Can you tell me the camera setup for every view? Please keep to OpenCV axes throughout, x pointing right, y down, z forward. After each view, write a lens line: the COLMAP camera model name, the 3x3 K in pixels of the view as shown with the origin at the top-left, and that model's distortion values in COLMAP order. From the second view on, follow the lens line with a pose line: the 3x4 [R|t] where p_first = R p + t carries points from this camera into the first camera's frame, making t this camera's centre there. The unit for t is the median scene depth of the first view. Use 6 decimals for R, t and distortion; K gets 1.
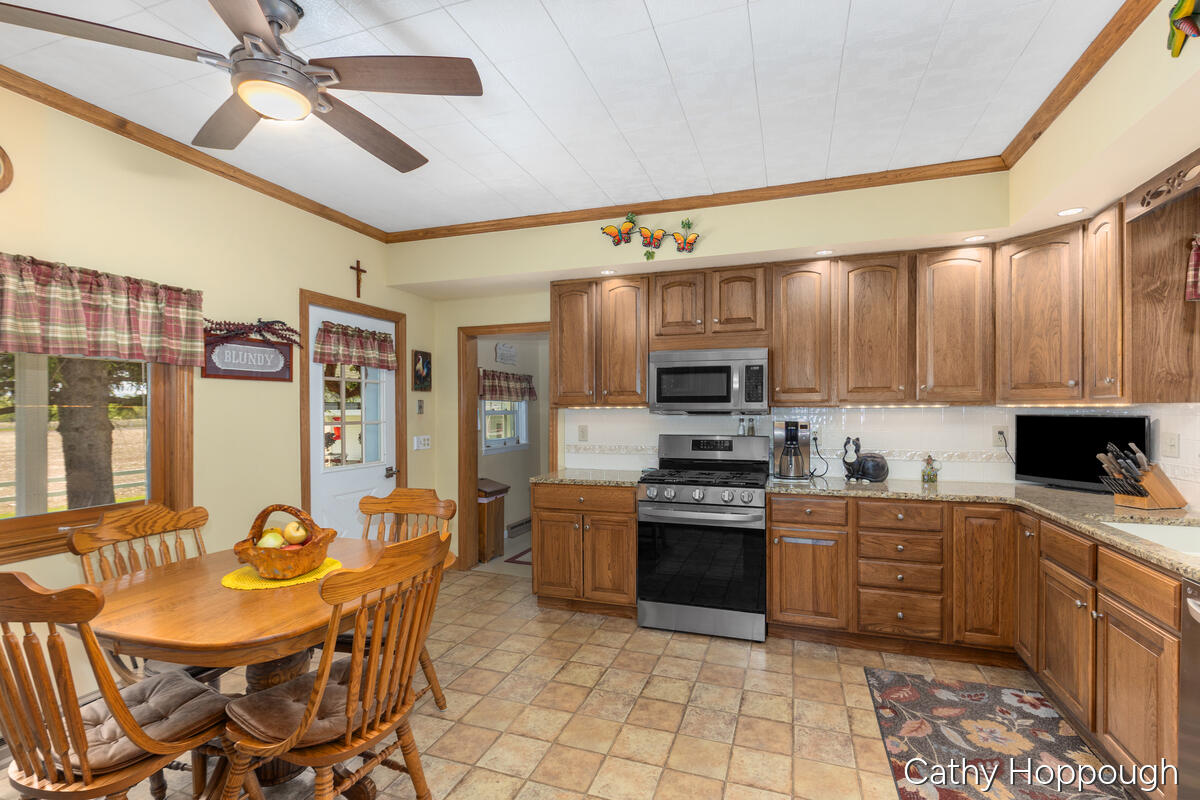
lens RADIAL K [[544.6, 0, 602.6], [0, 544.6, 412.1], [0, 0, 1]] dist [0.001956, -0.000629]
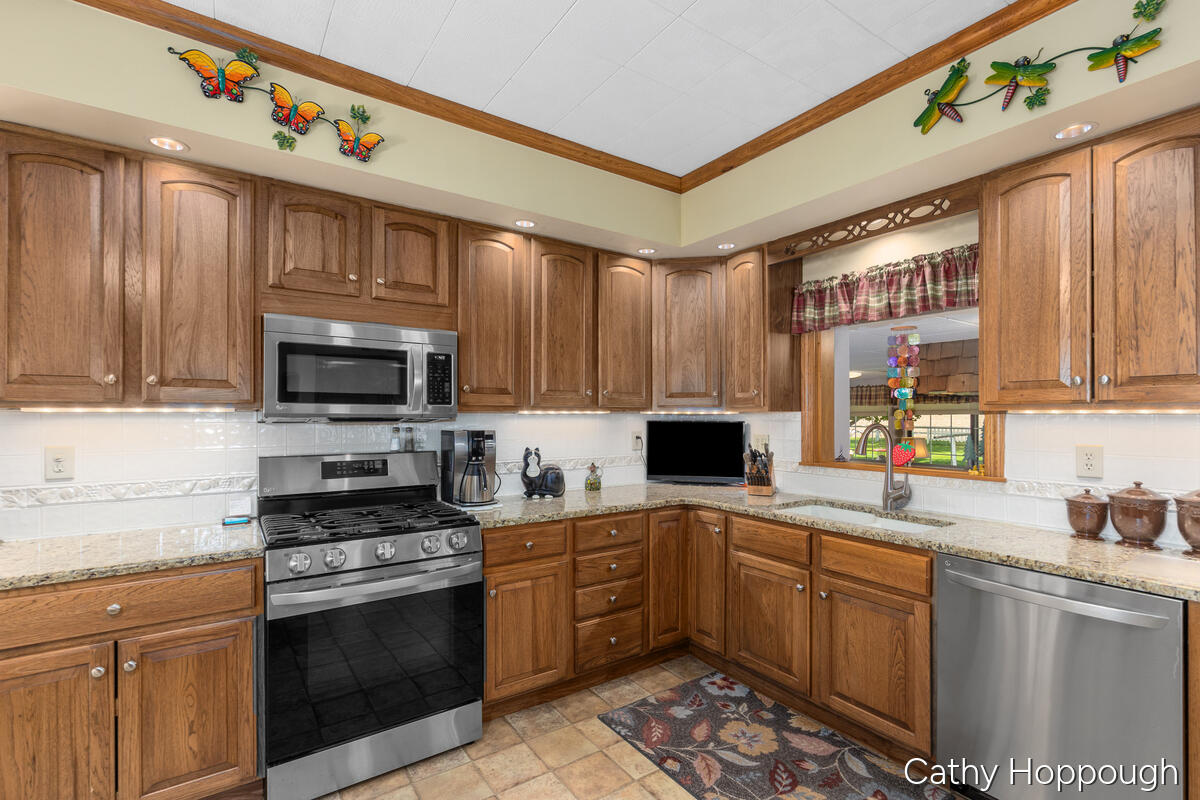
lens RADIAL K [[544.6, 0, 602.6], [0, 544.6, 412.1], [0, 0, 1]] dist [0.001956, -0.000629]
pose [[0.586191, 0.008364, 0.810130, -0.194629], [-0.000439, 0.999950, -0.010006, -0.001699], [-0.810173, 0.005510, 0.586165, 0.445633]]
